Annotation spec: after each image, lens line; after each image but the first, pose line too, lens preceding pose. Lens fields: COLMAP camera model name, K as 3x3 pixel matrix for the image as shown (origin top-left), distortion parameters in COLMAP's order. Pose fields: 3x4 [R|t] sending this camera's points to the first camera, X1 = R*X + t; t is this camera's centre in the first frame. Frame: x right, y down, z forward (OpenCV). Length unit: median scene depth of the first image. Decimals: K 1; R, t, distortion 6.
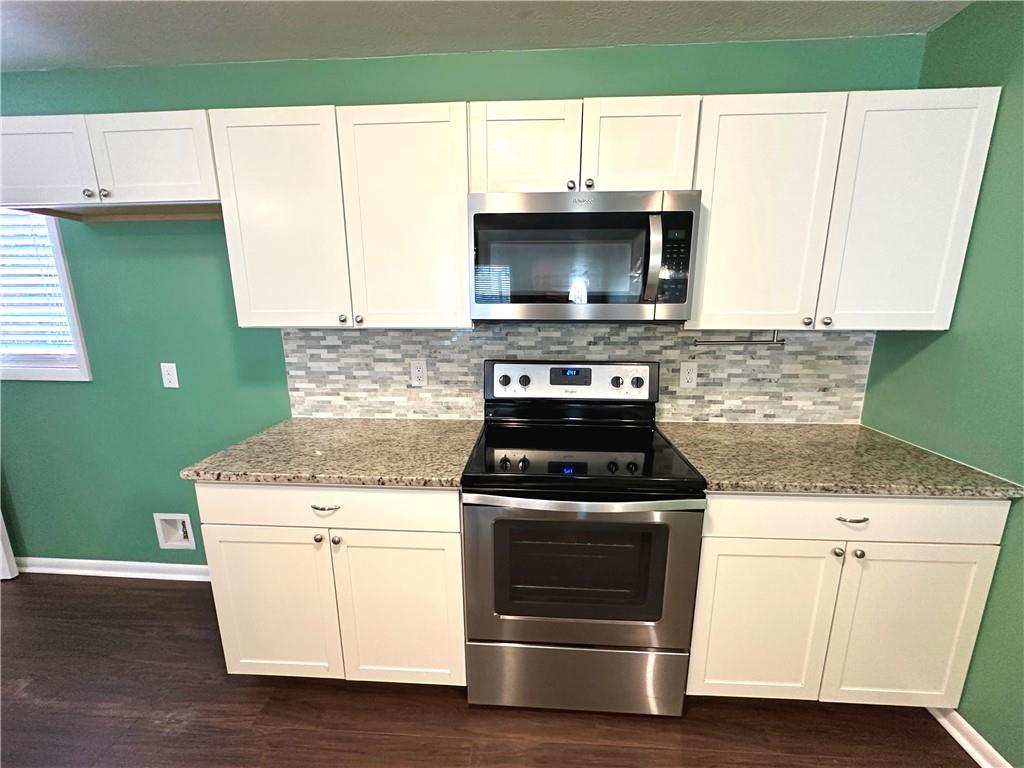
lens RADIAL K [[409.9, 0, 511.3], [0, 409.9, 384.9], [0, 0, 1]] dist [-0.003313, 0.000736]
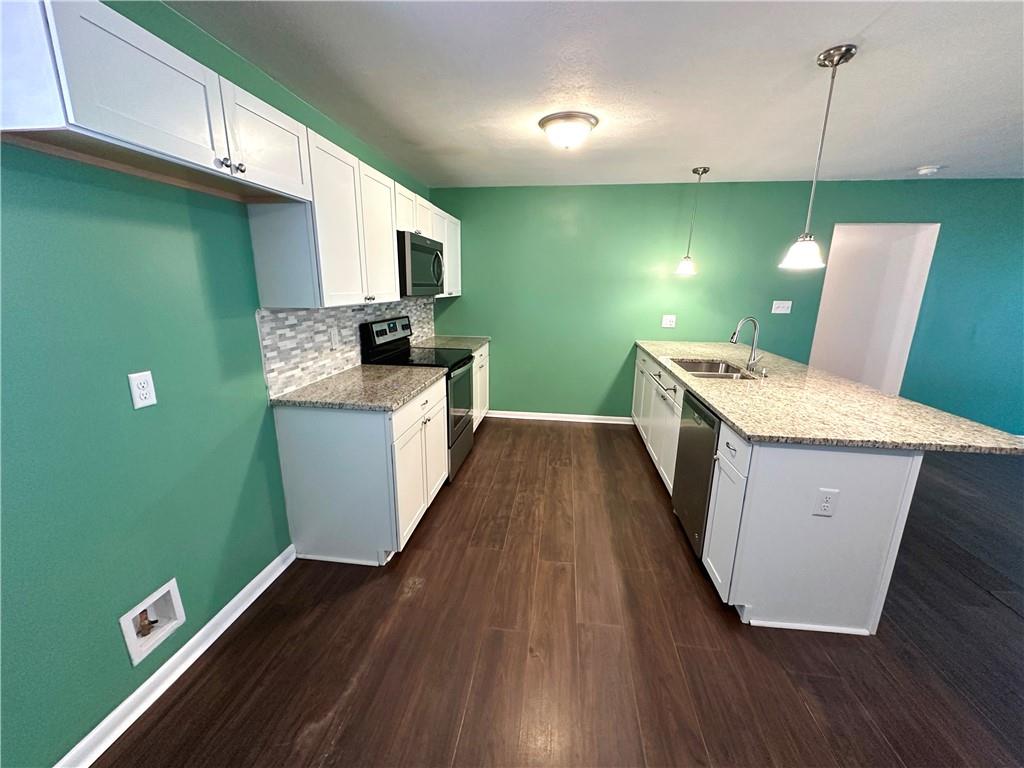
lens RADIAL K [[409.9, 0, 512.3], [0, 409.9, 385.6], [0, 0, 1]] dist [-0.003313, 0.000736]
pose [[0.069477, -0.235748, 0.969328, -1.560142], [0.192406, 0.956598, 0.218861, -0.065191], [-0.978853, 0.171299, 0.111821, 0.300423]]
